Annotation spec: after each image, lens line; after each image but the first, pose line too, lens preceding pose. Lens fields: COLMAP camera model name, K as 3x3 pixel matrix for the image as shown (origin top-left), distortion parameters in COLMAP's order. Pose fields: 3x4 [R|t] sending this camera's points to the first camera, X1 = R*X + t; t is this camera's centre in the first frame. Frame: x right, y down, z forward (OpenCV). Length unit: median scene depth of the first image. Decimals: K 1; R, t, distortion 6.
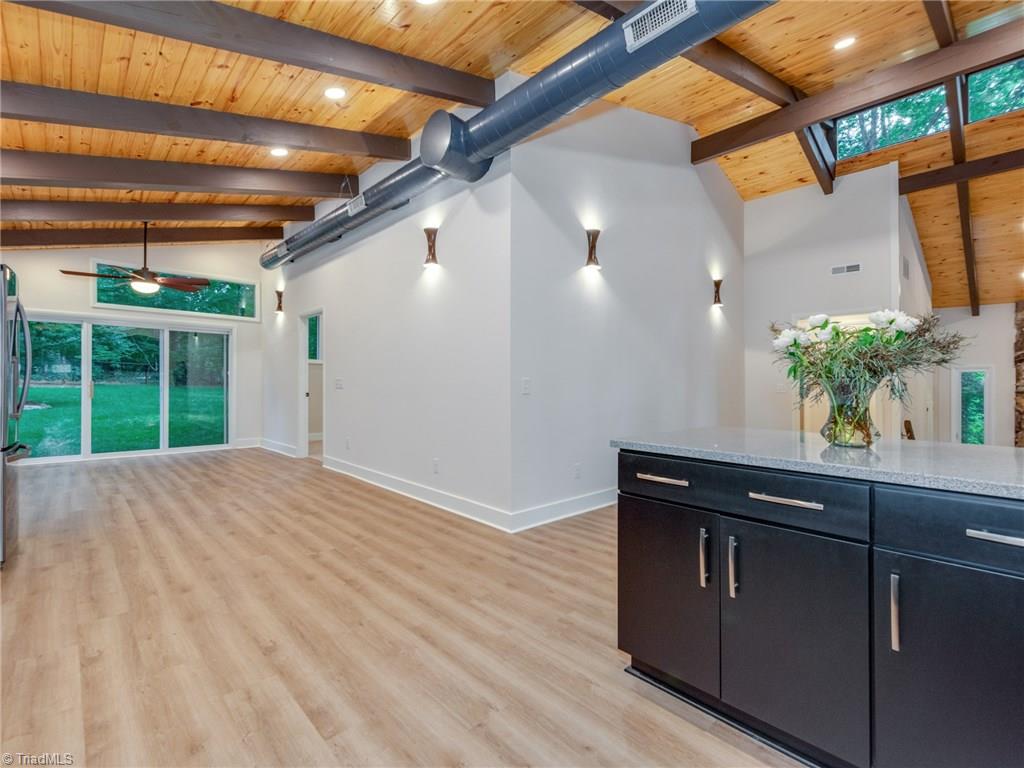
lens RADIAL K [[462.9, 0, 512.7], [0, 462.9, 382.8], [0, 0, 1]] dist [0.019434, -0.005486]
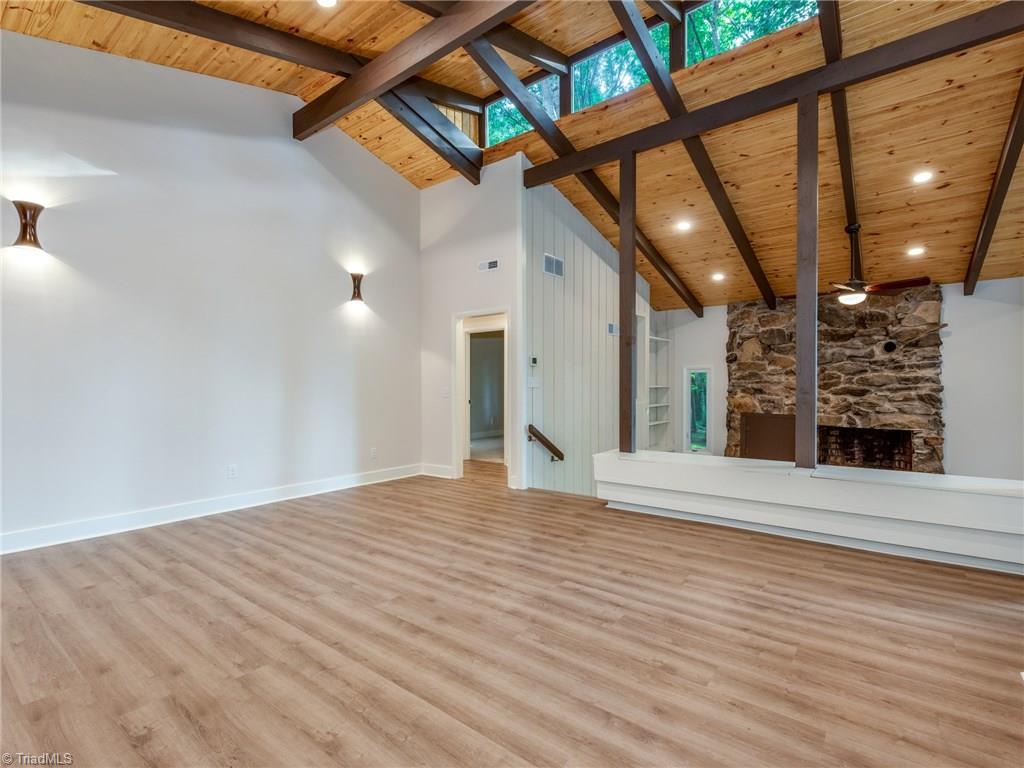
lens RADIAL K [[483.1, 0, 541.4], [0, 483.1, 390.5], [0, 0, 1]] dist [0.012232, -0.002901]
pose [[0.988733, -0.015415, 0.148891, 1.338452], [0.014248, 0.999859, 0.008901, 0.003923], [-0.149007, -0.006679, 0.988814, 0.042271]]
